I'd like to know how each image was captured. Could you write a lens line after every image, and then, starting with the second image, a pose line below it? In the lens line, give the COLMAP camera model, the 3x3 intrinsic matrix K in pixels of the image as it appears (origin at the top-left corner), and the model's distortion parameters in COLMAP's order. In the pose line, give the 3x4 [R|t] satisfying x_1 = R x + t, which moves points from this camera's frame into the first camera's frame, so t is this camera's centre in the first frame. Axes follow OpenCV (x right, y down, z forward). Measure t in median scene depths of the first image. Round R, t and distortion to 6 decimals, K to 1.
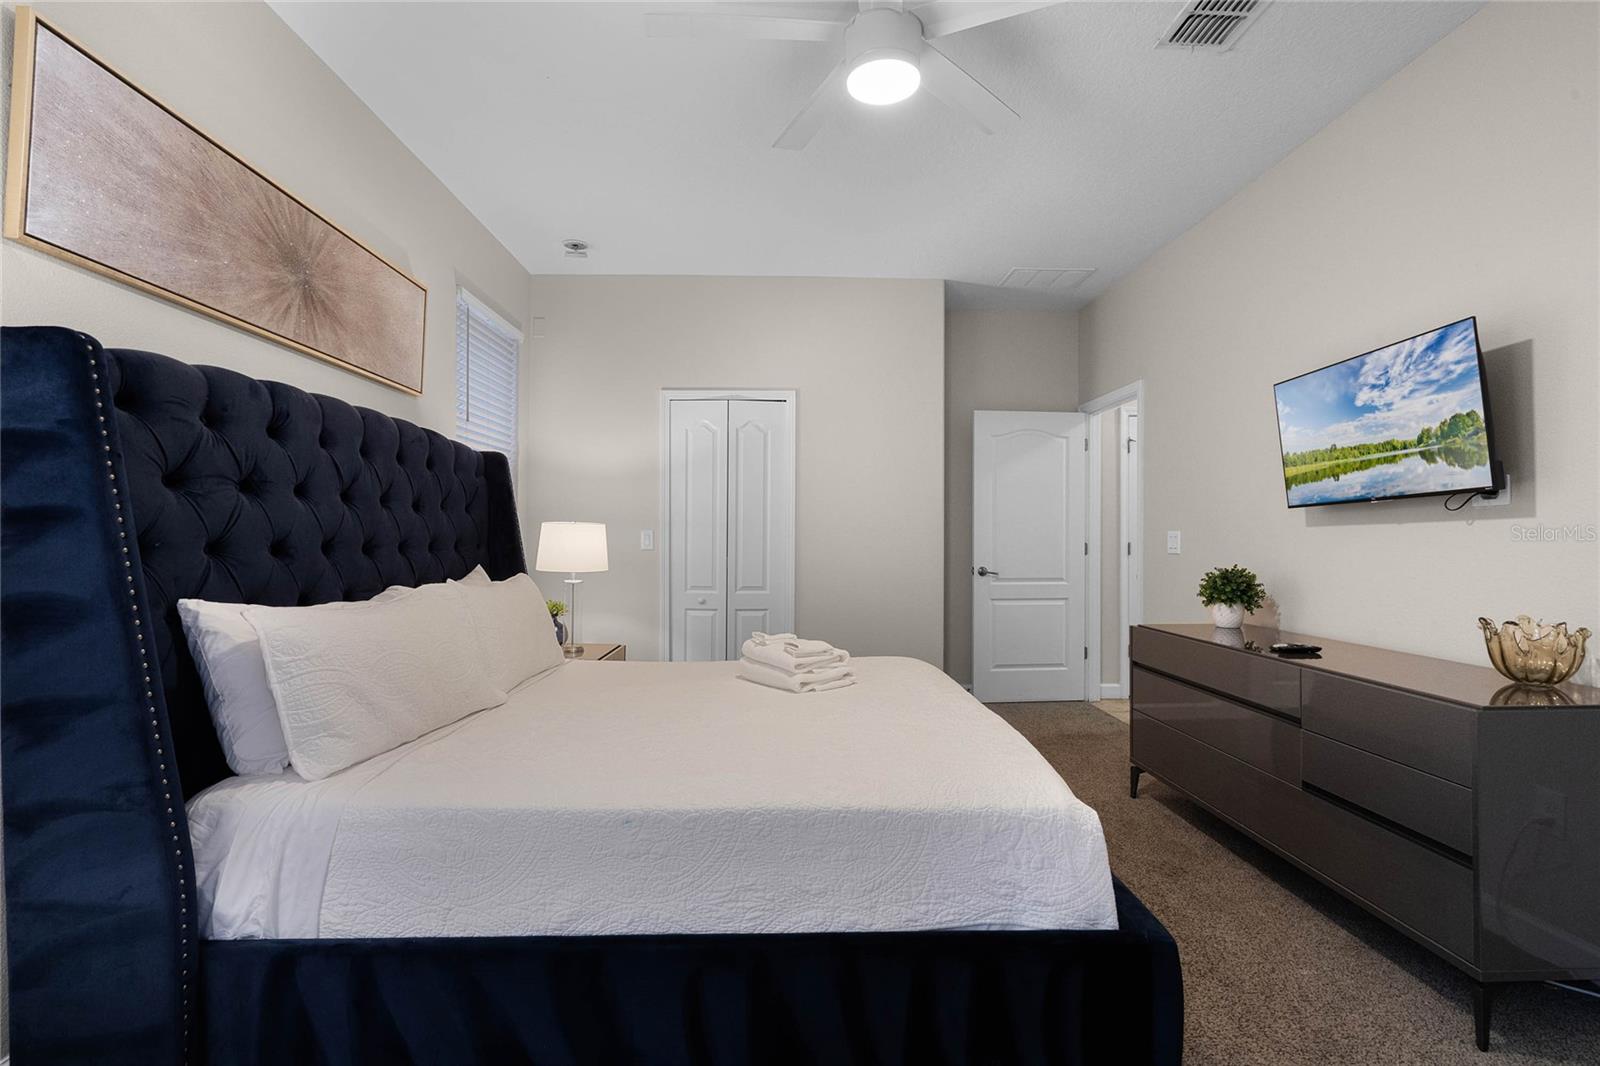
lens RADIAL K [[784.2, 0, 799.6], [0, 784.2, 535.4], [0, 0, 1]] dist [-0.005812, -0.000565]
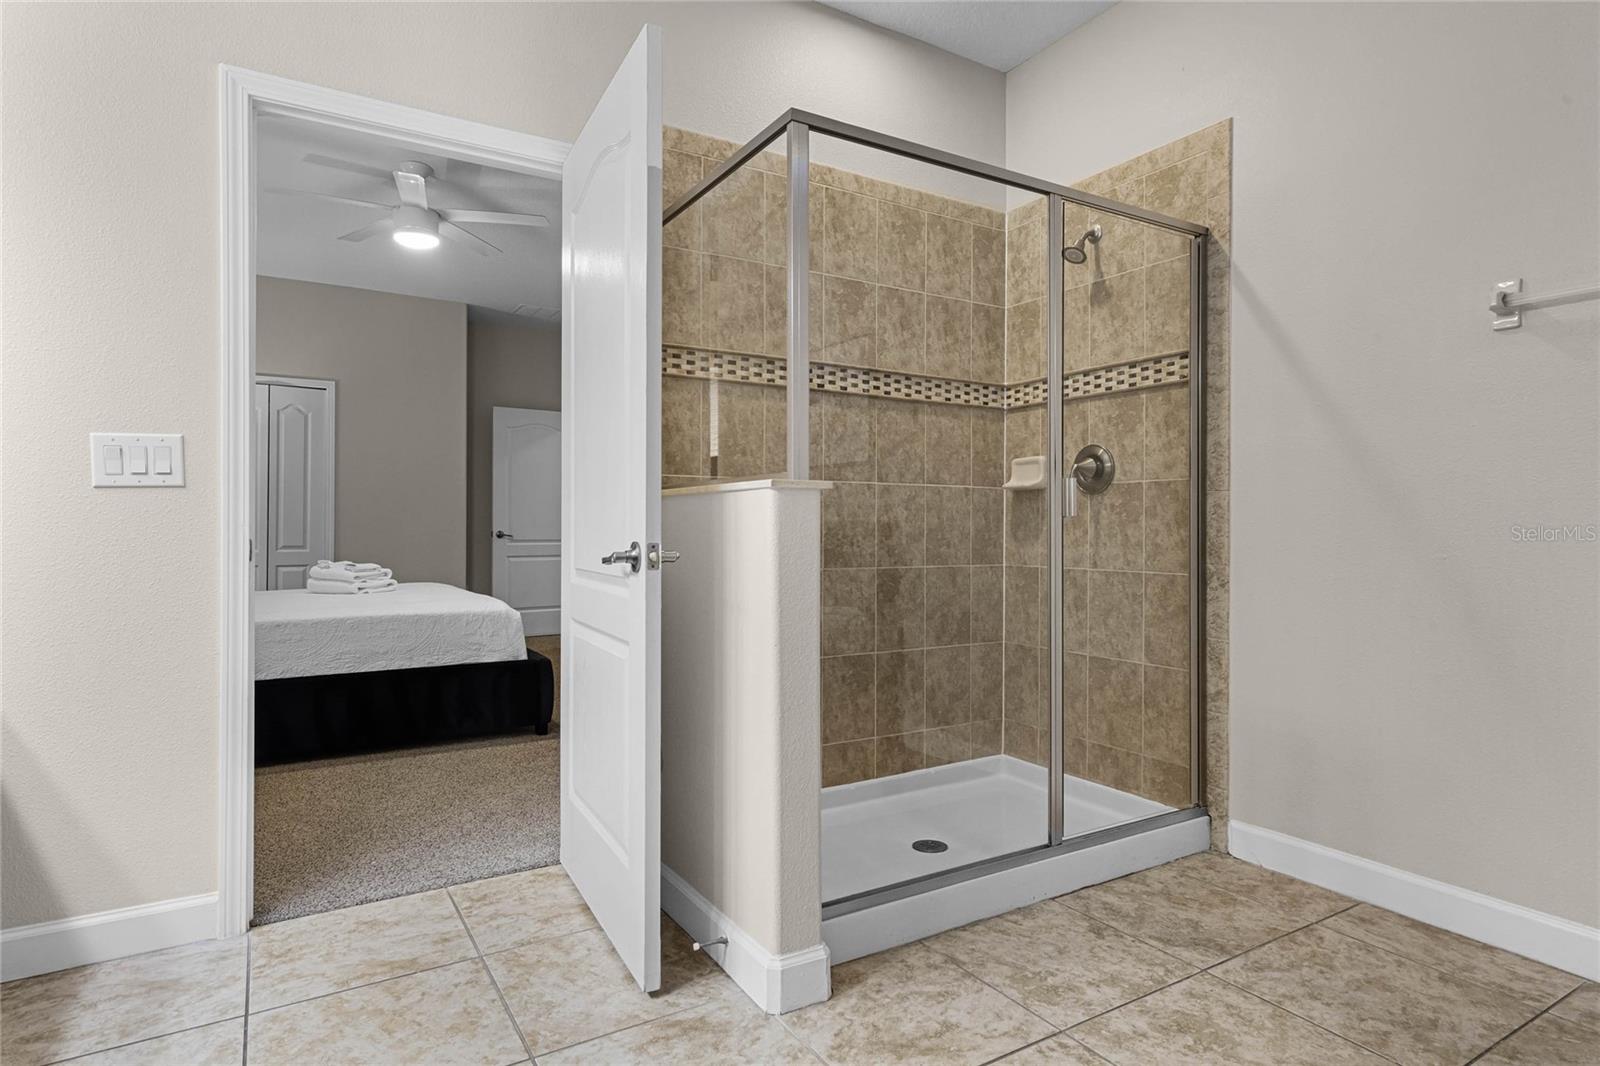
lens RADIAL K [[863.1, 0, 798.8], [0, 863.1, 535.4], [0, 0, 1]] dist [-0.002195, -0.000599]
pose [[0.864668, -0.003823, 0.502329, -0.055943], [-0.002150, 0.999934, 0.011311, 0.034422], [-0.502339, -0.010860, 0.864602, -0.504595]]
